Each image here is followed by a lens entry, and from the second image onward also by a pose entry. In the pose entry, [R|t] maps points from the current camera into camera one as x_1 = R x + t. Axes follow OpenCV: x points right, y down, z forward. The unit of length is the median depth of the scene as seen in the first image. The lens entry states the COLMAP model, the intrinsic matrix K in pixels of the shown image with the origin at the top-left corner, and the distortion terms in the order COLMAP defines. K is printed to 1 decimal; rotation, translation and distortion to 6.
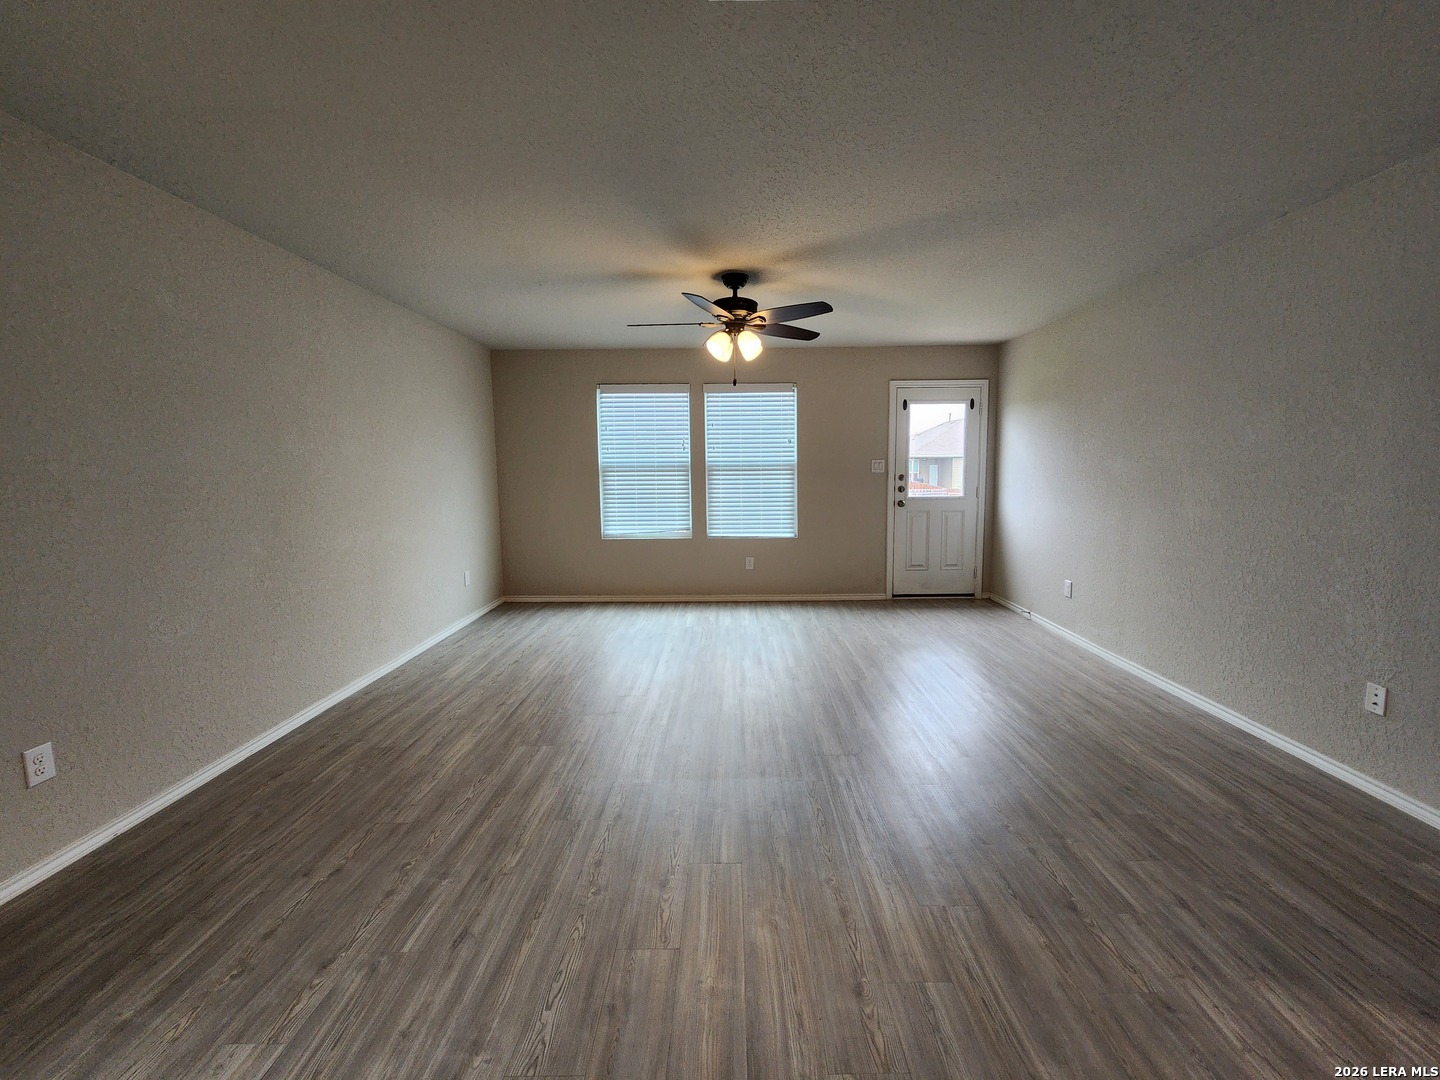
lens RADIAL K [[585.2, 0, 733.9], [0, 585.2, 533.7], [0, 0, 1]] dist [0.004499, -0.003702]
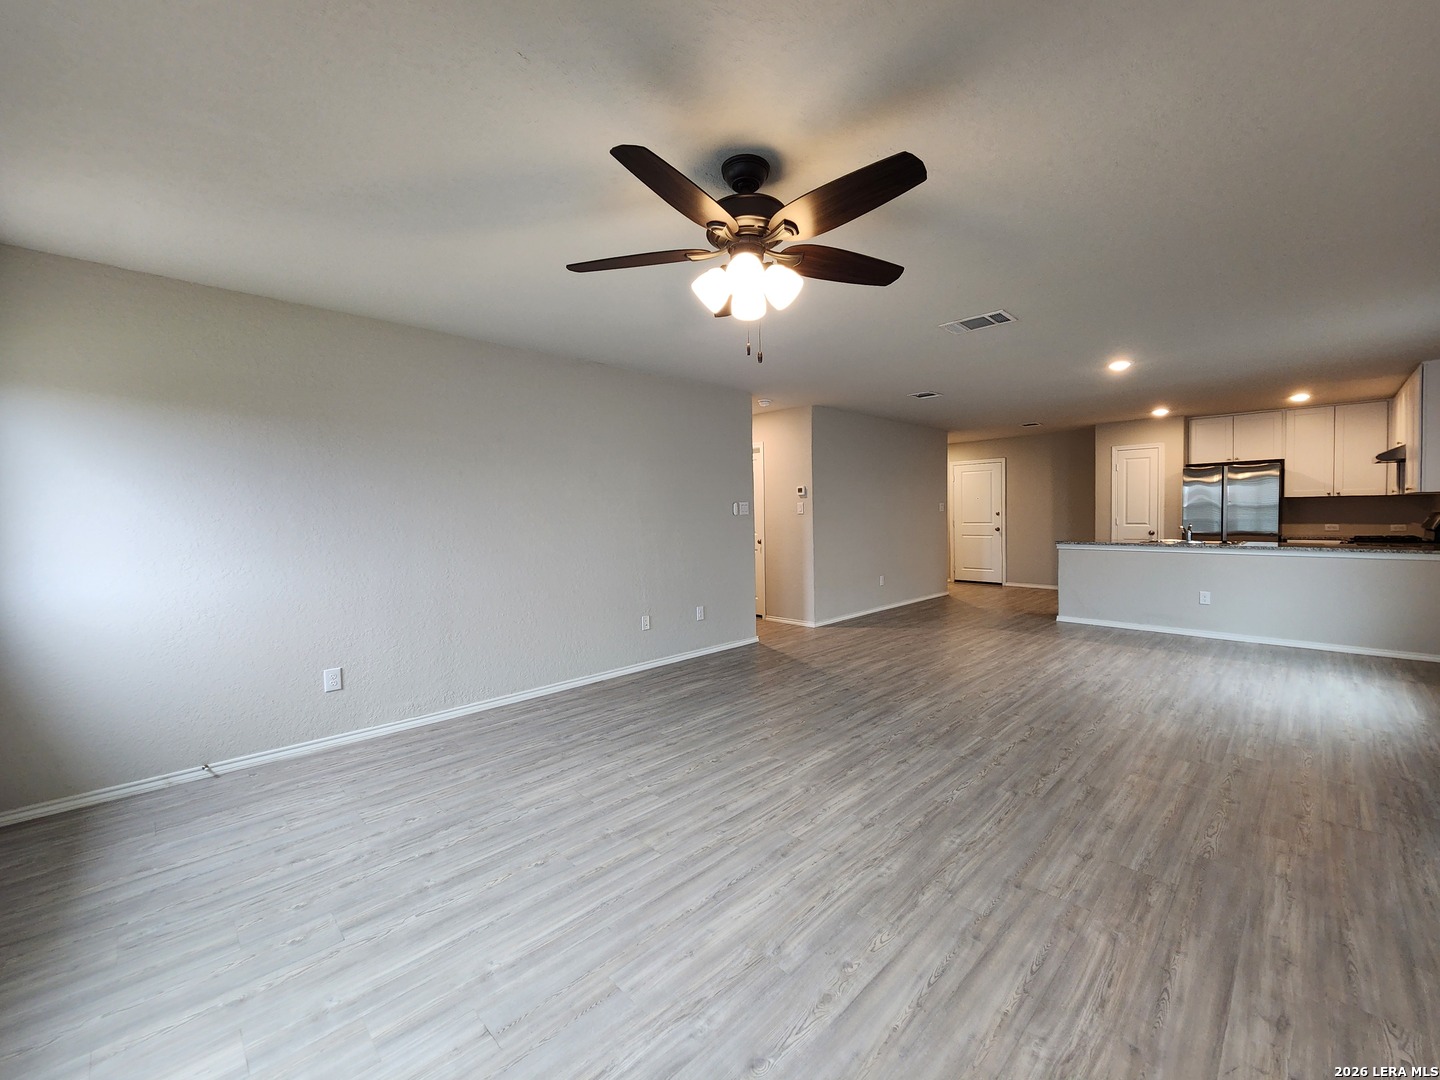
lens RADIAL K [[585.2, 0, 732.9], [0, 585.2, 529.3], [0, 0, 1]] dist [0.004499, -0.003702]
pose [[-0.707197, -0.000029, 0.707017, -0.359052], [0.101578, 0.989621, 0.101644, -0.136759], [-0.699682, 0.143700, -0.699854, 1.327522]]
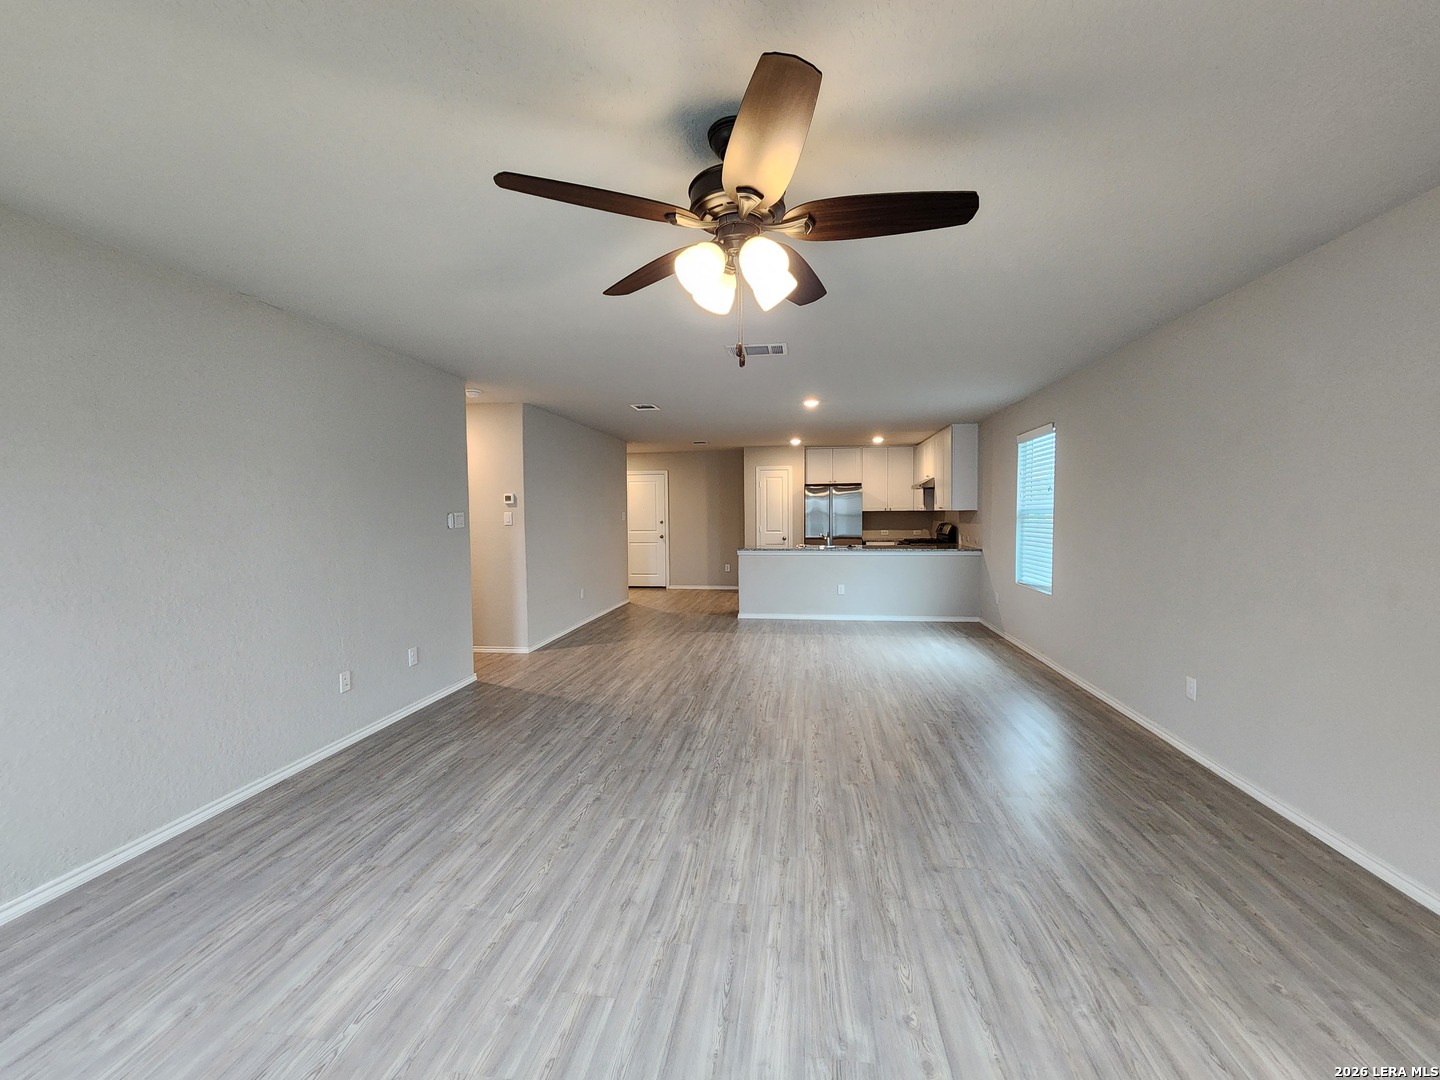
lens RADIAL K [[585.2, 0, 729.9], [0, 585.2, 532.2], [0, 0, 1]] dist [0.004499, -0.003702]
pose [[-0.991213, 0.012577, 0.131673, -0.047574], [0.031923, 0.988789, 0.145866, -0.170587], [-0.128362, 0.148787, -0.980503, 1.382481]]
